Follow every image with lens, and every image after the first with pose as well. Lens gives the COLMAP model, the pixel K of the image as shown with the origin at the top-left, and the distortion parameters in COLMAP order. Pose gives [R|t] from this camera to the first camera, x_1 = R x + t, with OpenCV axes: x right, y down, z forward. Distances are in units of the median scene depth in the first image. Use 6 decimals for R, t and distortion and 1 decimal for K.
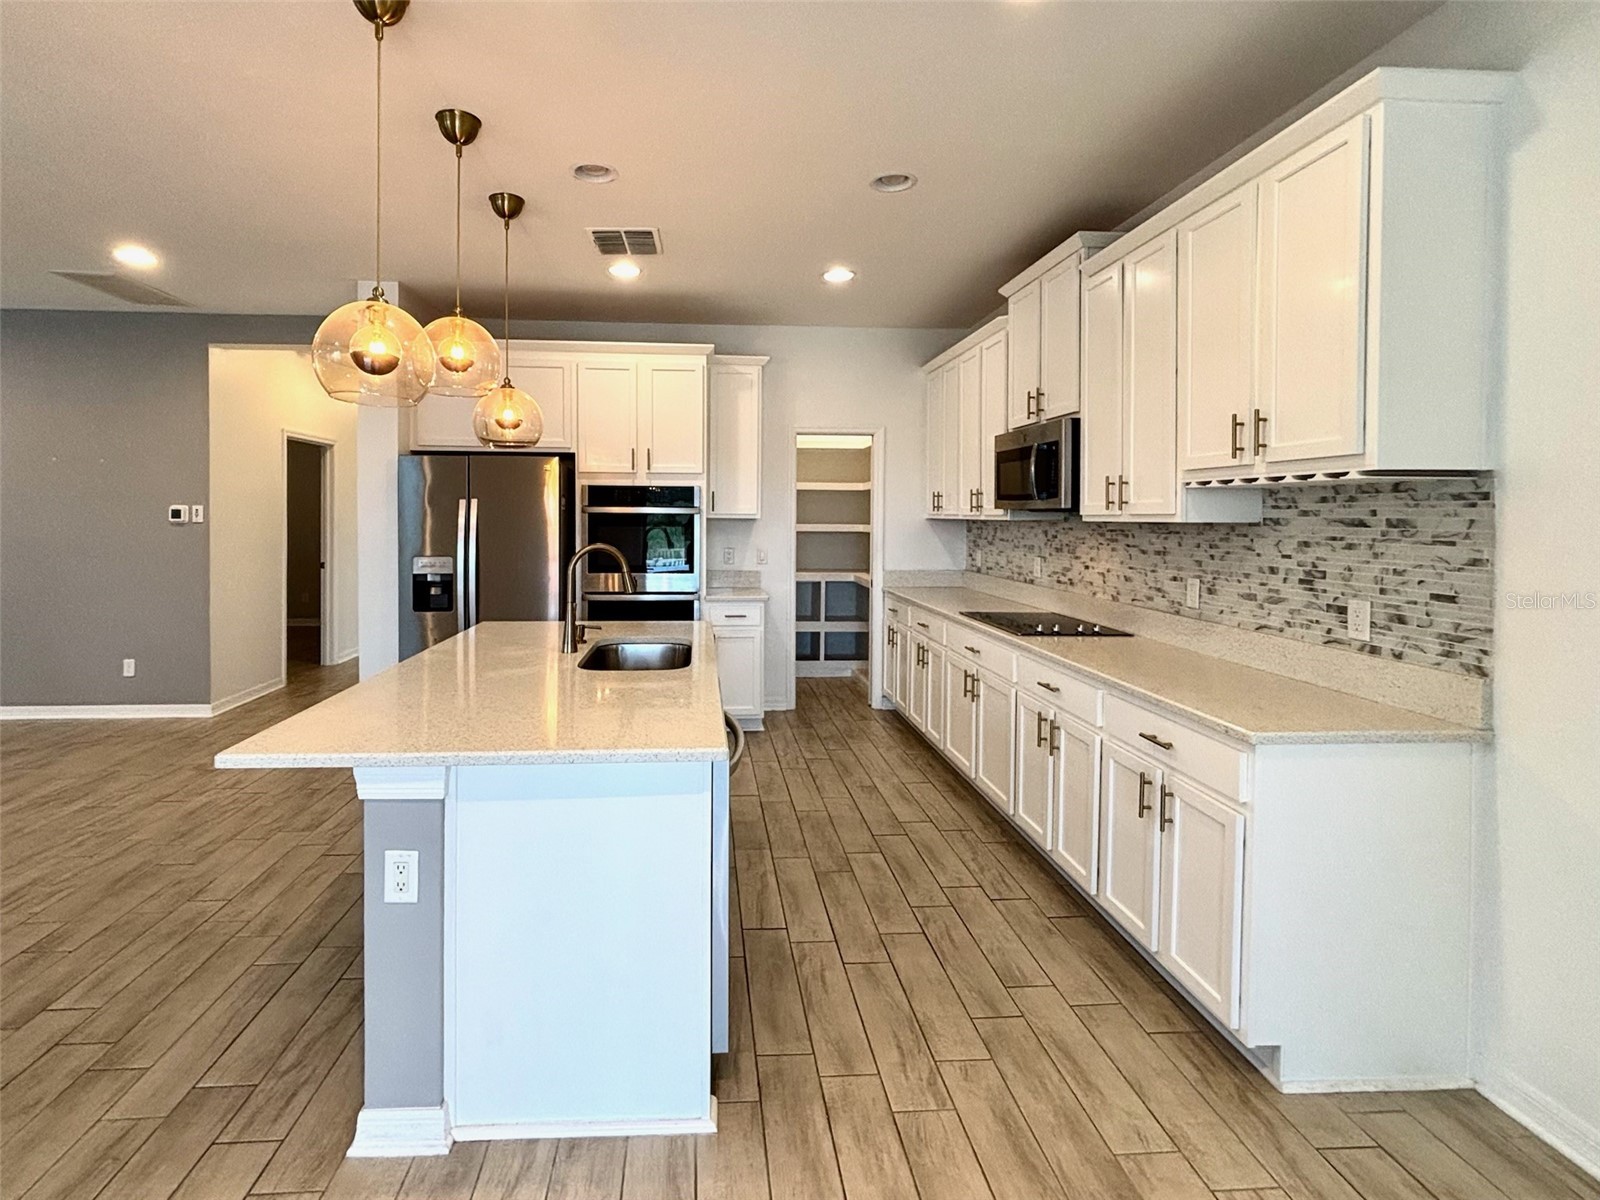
lens RADIAL K [[754.3, 0, 752.3], [0, 754.3, 533.4], [0, 0, 1]] dist [0.003286, 0.000005]
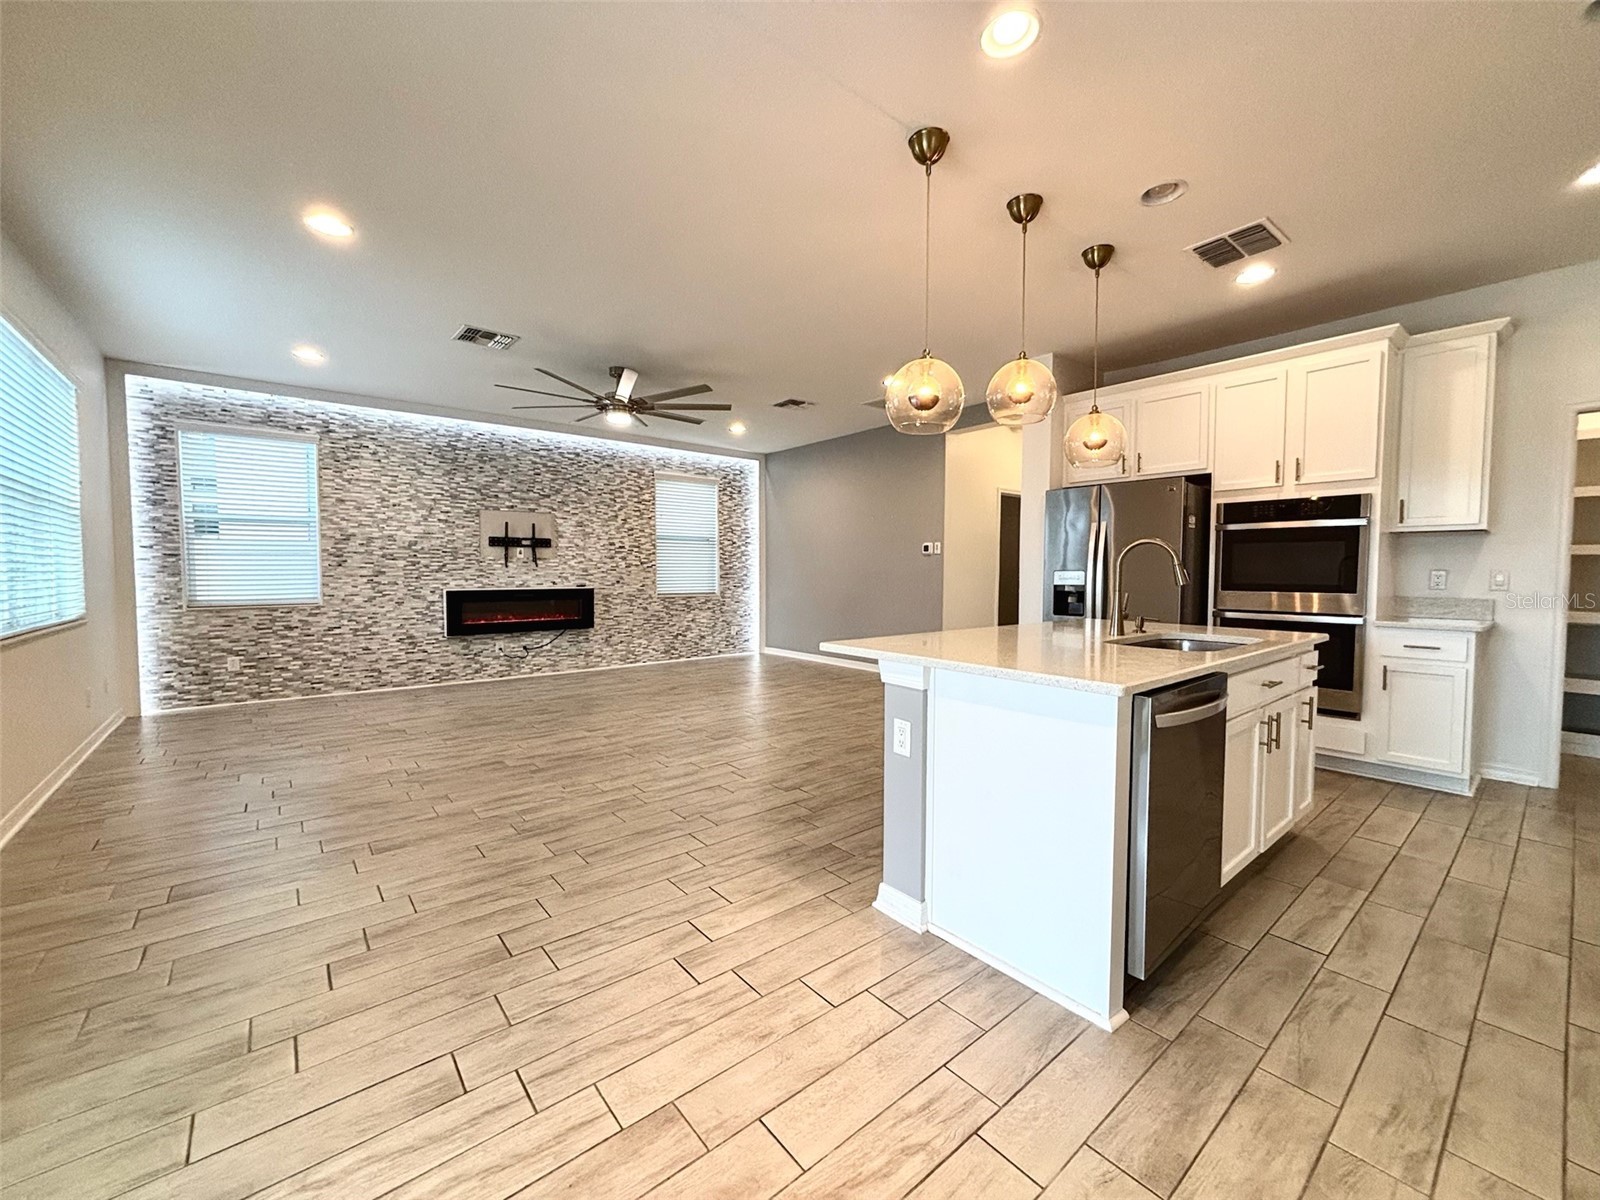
lens RADIAL K [[635.7, 0, 788.0], [0, 635.7, 594.4], [0, 0, 1]] dist [-0.003375, -0.000561]
pose [[0.572189, 0.025076, -0.819739, 0.226423], [-0.018641, 0.999672, 0.017569, 0.082486], [0.819910, 0.005227, 0.572468, 0.050351]]
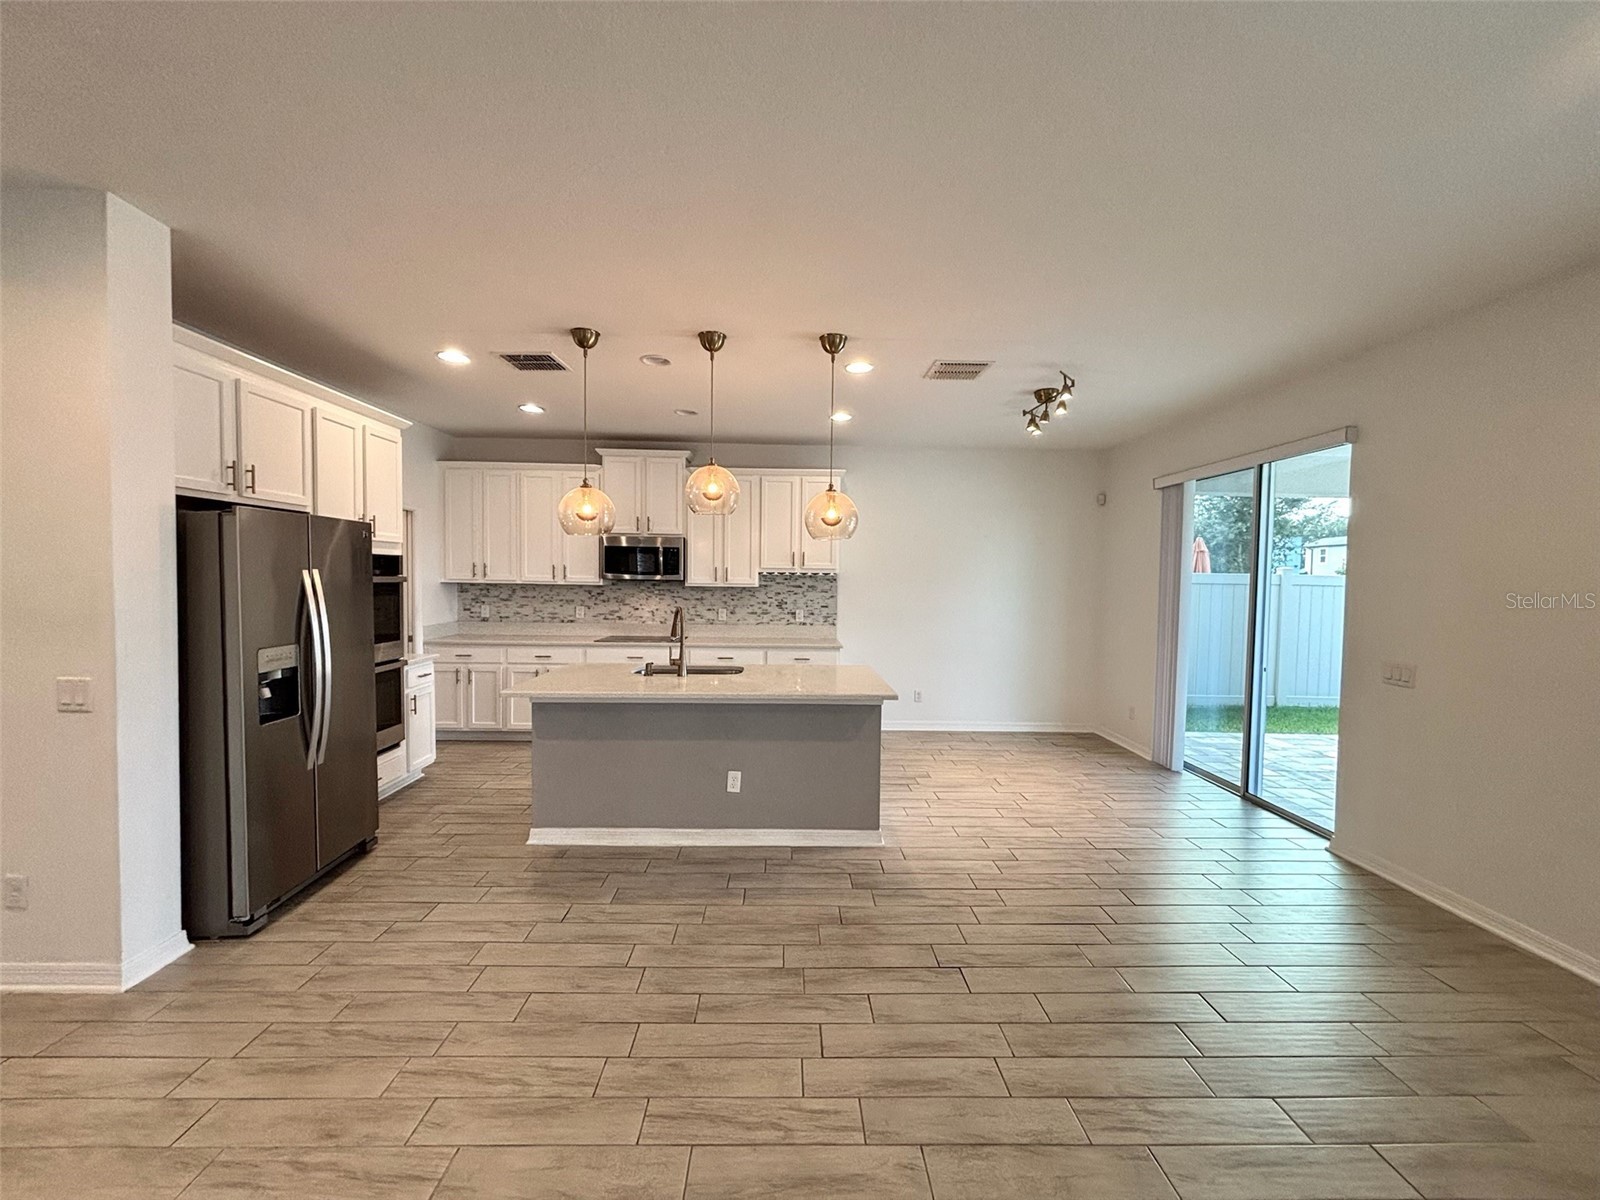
lens RADIAL K [[635.7, 0, 788.0], [0, 635.7, 594.4], [0, 0, 1]] dist [-0.003375, -0.000561]
pose [[0.054171, -0.032774, 0.997994, -1.411404], [0.011042, 0.999420, 0.032221, -0.049350], [-0.998471, 0.009274, 0.054502, 0.638296]]
